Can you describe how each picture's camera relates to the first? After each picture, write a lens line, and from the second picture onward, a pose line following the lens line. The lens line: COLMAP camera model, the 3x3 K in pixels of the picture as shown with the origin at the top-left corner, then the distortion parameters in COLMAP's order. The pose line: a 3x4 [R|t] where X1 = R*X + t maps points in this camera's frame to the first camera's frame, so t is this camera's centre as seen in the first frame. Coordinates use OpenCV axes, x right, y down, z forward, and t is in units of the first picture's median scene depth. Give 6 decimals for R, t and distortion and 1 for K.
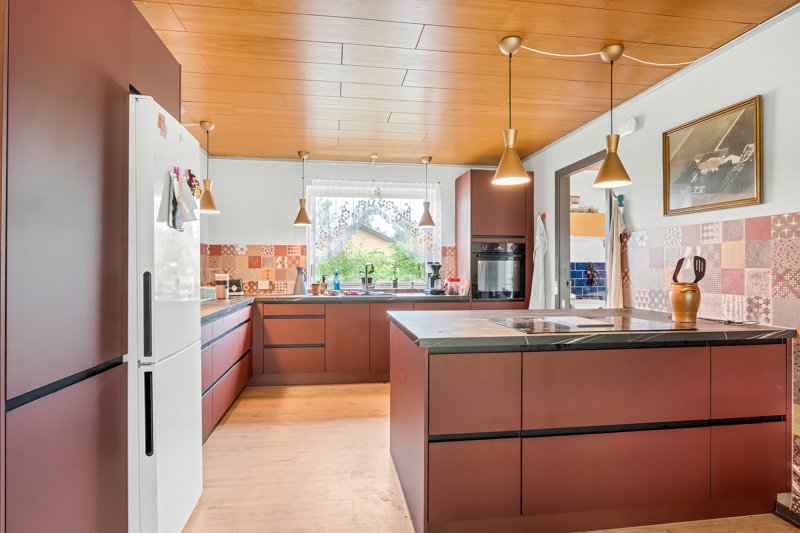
lens RADIAL K [[430.1, 0, 394.3], [0, 430.1, 265.2], [0, 0, 1]] dist [0.001363, 0.000904]
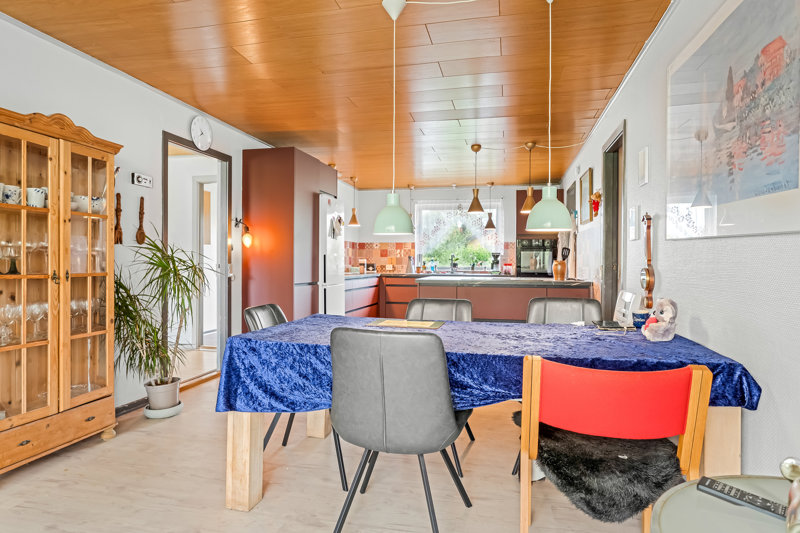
lens RADIAL K [[463.1, 0, 401.8], [0, 463.1, 265.4], [0, 0, 1]] dist [-0.003755, -0.000189]
pose [[0.934704, 0.005476, -0.355384, 0.414834], [-0.000870, 0.999914, 0.013119, 0.018143], [0.355425, -0.011954, 0.934628, -0.704234]]
